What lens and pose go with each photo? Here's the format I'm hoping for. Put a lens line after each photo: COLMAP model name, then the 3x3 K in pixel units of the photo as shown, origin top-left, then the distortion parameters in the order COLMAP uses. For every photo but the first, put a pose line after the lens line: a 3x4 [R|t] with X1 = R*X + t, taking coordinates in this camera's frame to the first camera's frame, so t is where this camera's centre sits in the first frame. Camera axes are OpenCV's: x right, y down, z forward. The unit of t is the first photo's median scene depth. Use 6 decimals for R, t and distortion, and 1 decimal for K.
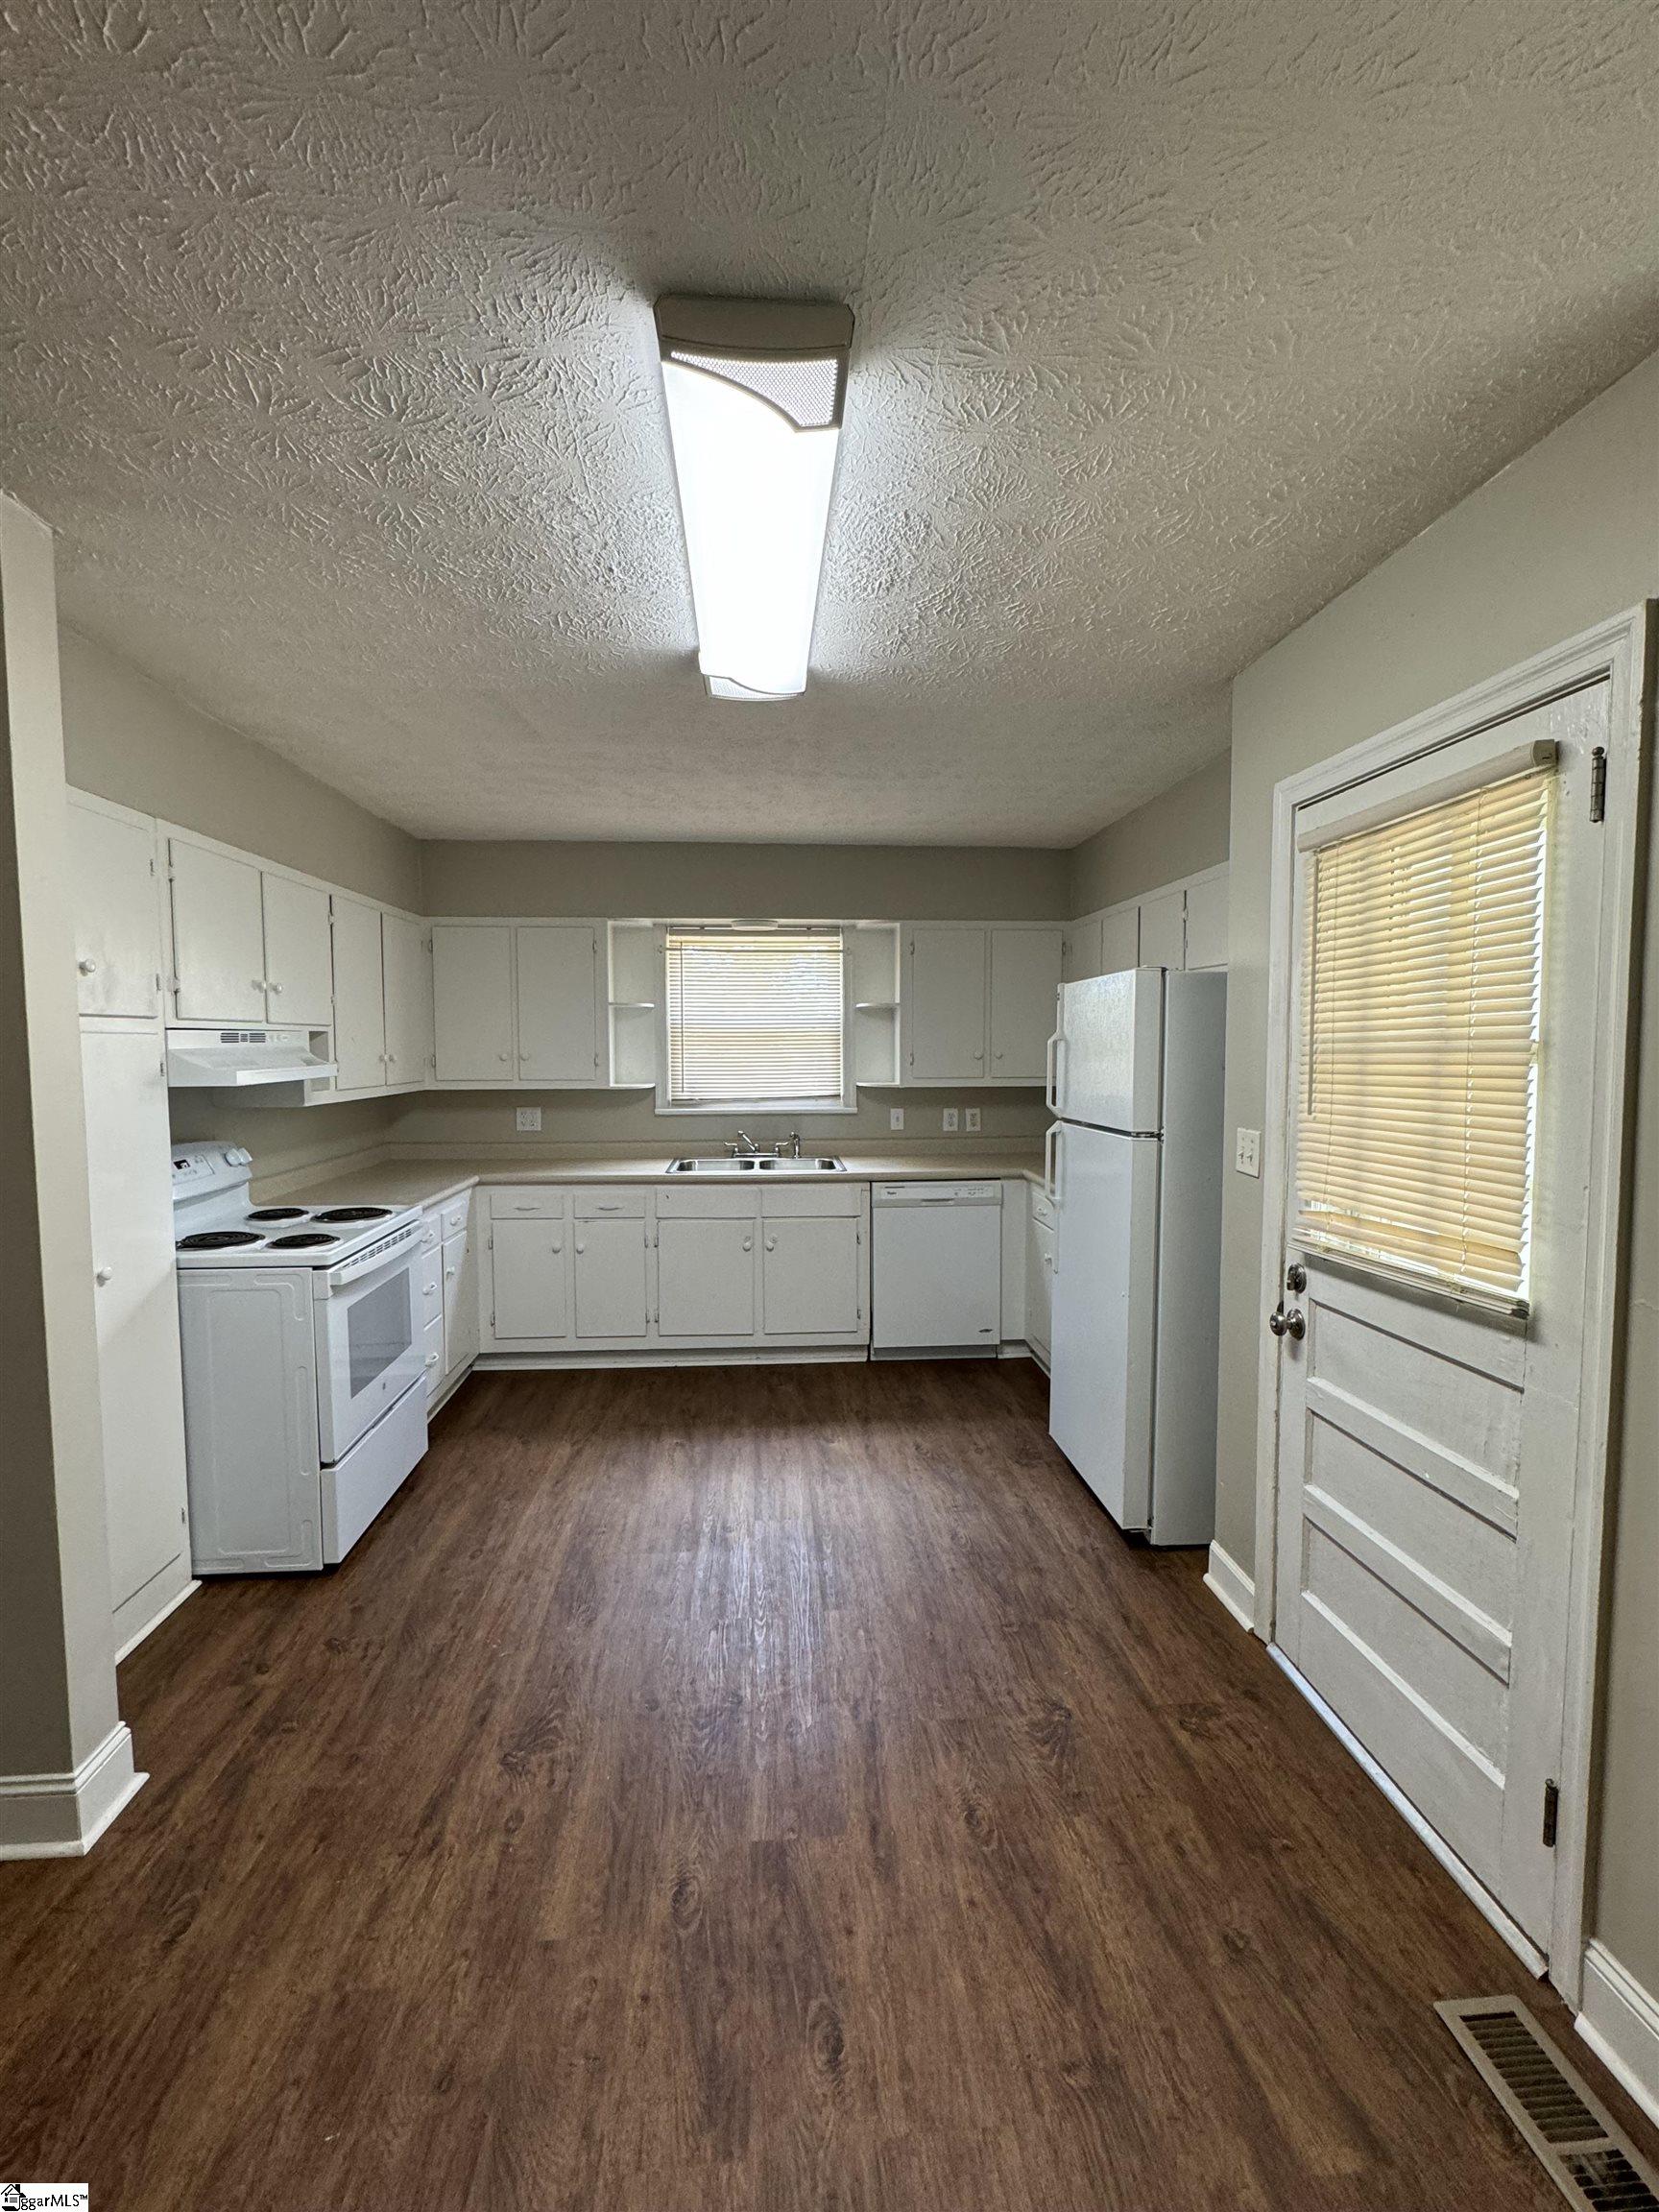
lens RADIAL K [[957.5, 0, 830.3], [0, 957.5, 1110.0], [0, 0, 1]] dist [0.000245, -0.000109]
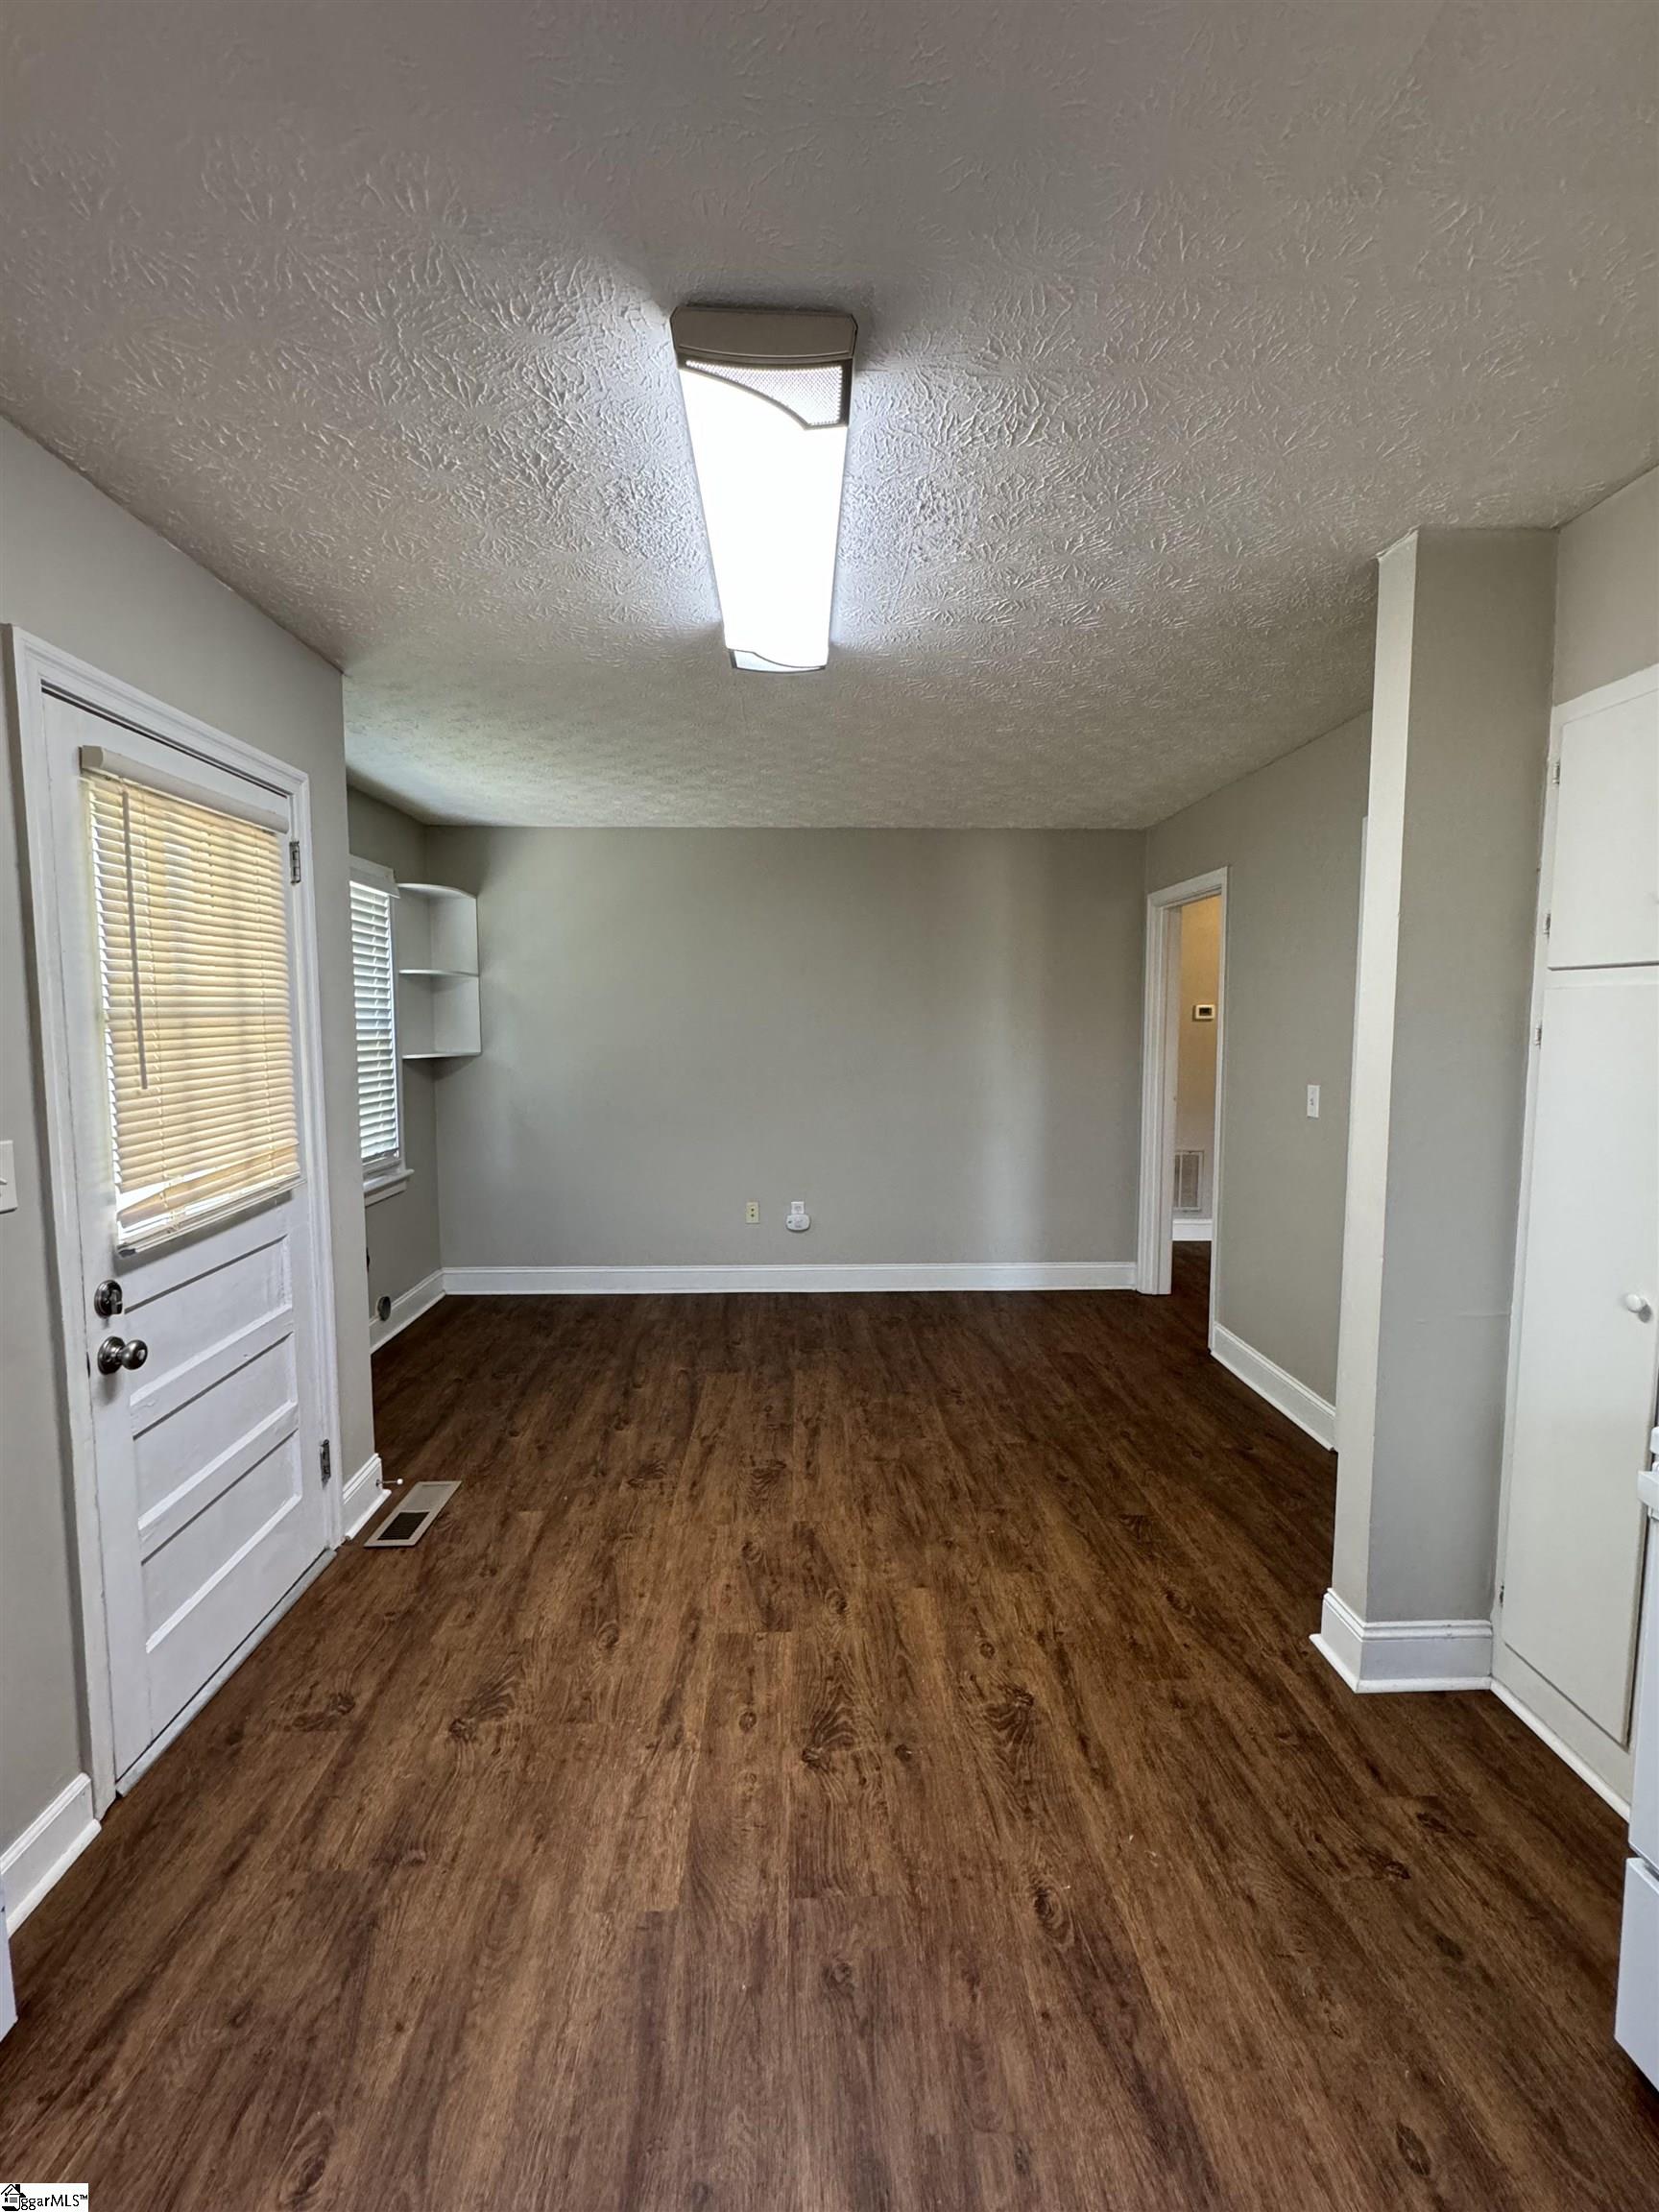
lens RADIAL K [[957.5, 0, 825.0], [0, 957.5, 1099.8], [0, 0, 1]] dist [0.000245, -0.000109]
pose [[-0.998880, 0.000344, 0.047310, -0.180488], [0.007591, 0.988183, 0.153090, -0.128947], [-0.046698, 0.153278, -0.987079, 2.065766]]
